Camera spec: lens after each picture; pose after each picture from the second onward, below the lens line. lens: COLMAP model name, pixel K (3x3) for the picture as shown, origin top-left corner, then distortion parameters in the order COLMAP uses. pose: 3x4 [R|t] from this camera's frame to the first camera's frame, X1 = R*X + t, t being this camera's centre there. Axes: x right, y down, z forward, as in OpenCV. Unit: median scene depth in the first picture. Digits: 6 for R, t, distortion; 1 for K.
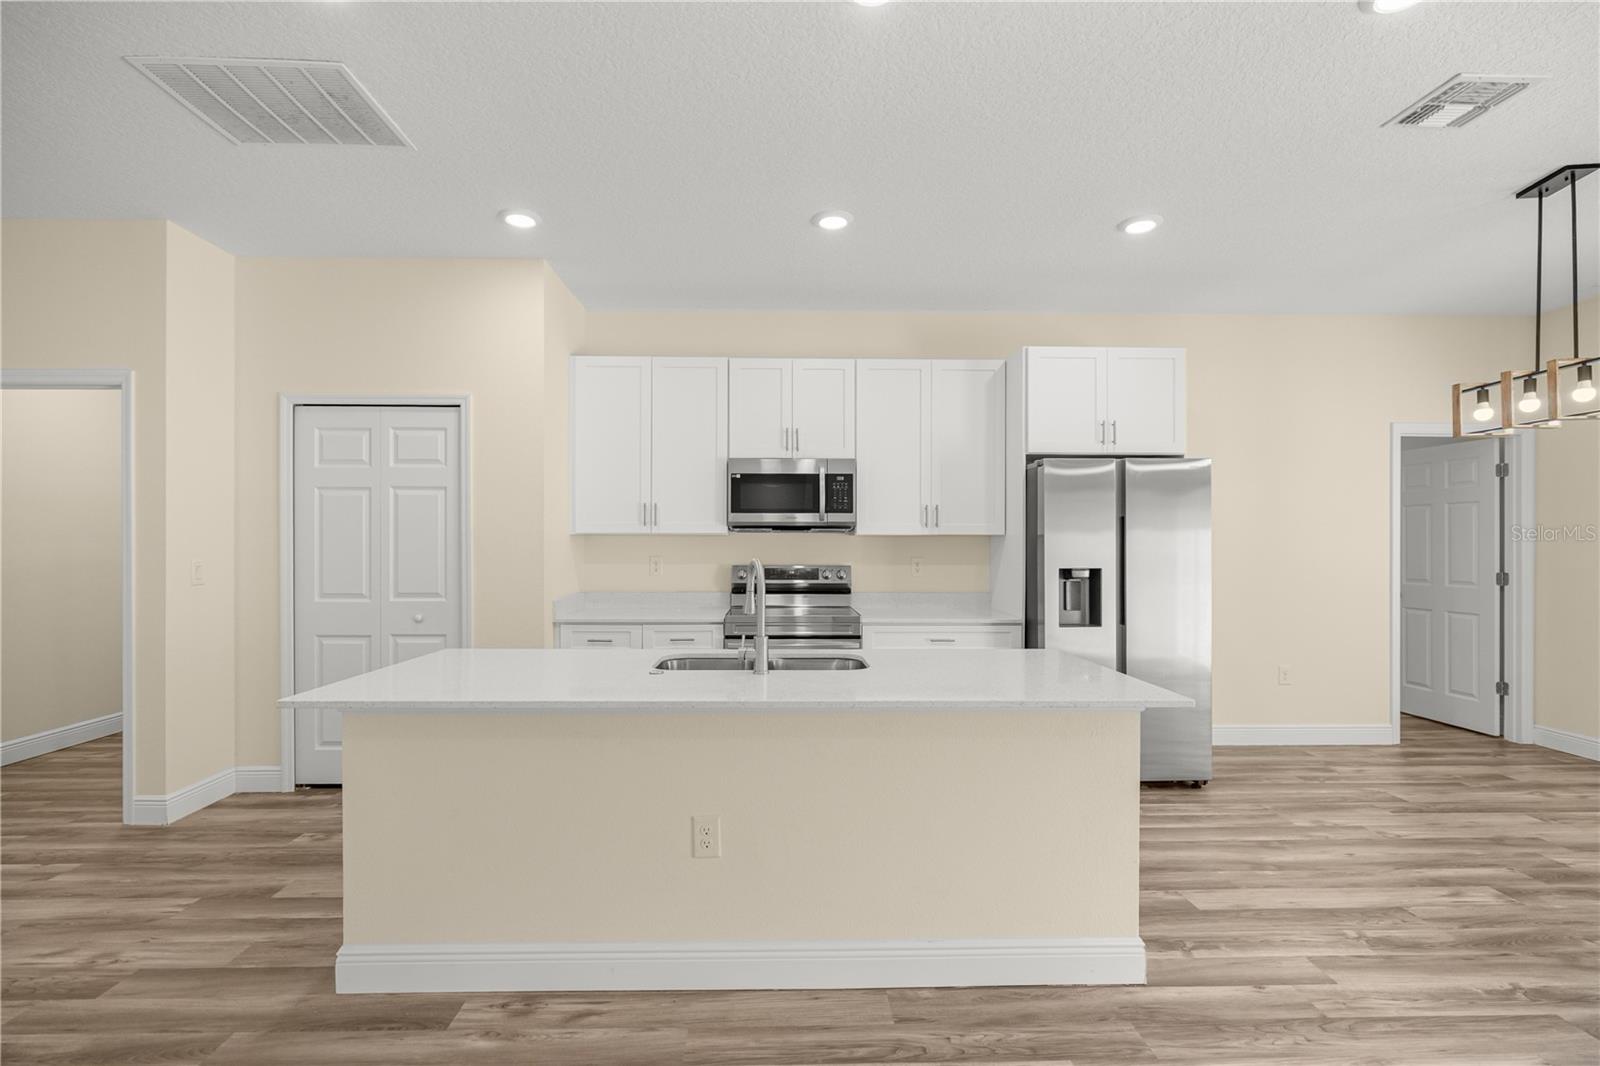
lens RADIAL K [[727.4, 0, 796.4], [0, 727.4, 544.4], [0, 0, 1]] dist [-0.008727, 0.000553]
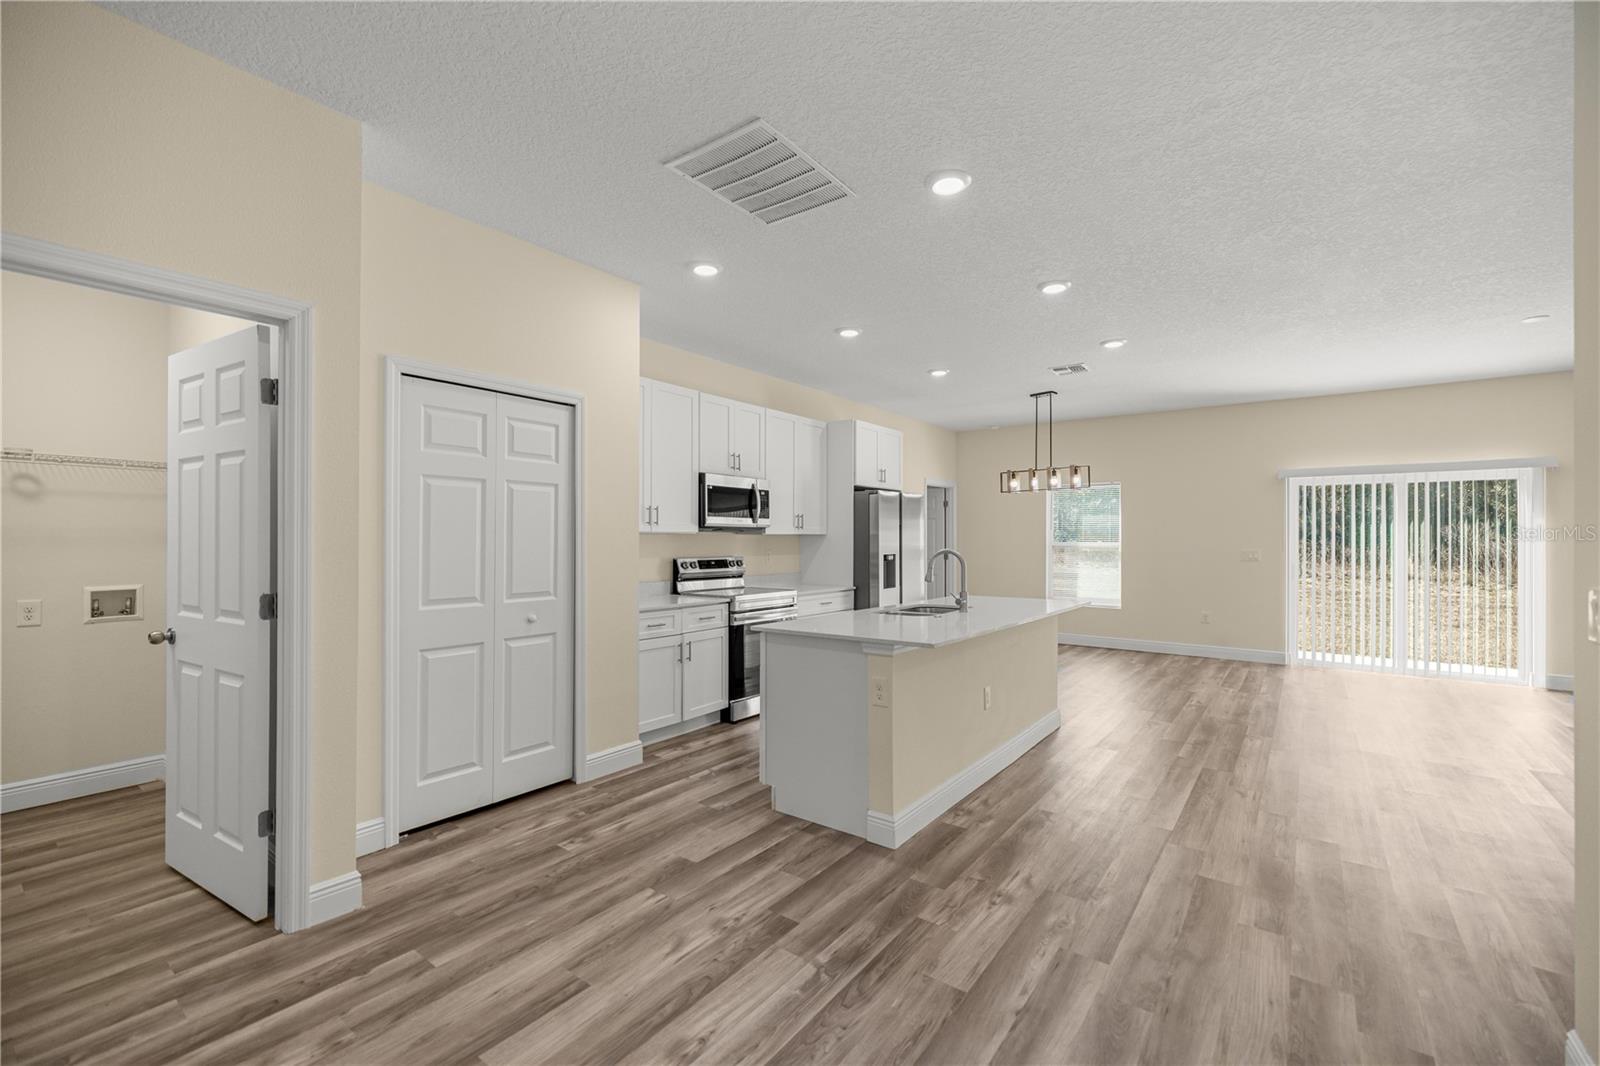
lens RADIAL K [[679.7, 0, 803.5], [0, 679.7, 535.4], [0, 0, 1]] dist [0.001235, 0.000051]
pose [[0.621105, 0.005023, 0.783711, -1.342011], [-0.001867, 0.999986, -0.004930, -0.006937], [-0.783725, 0.001599, 0.621106, 0.208586]]
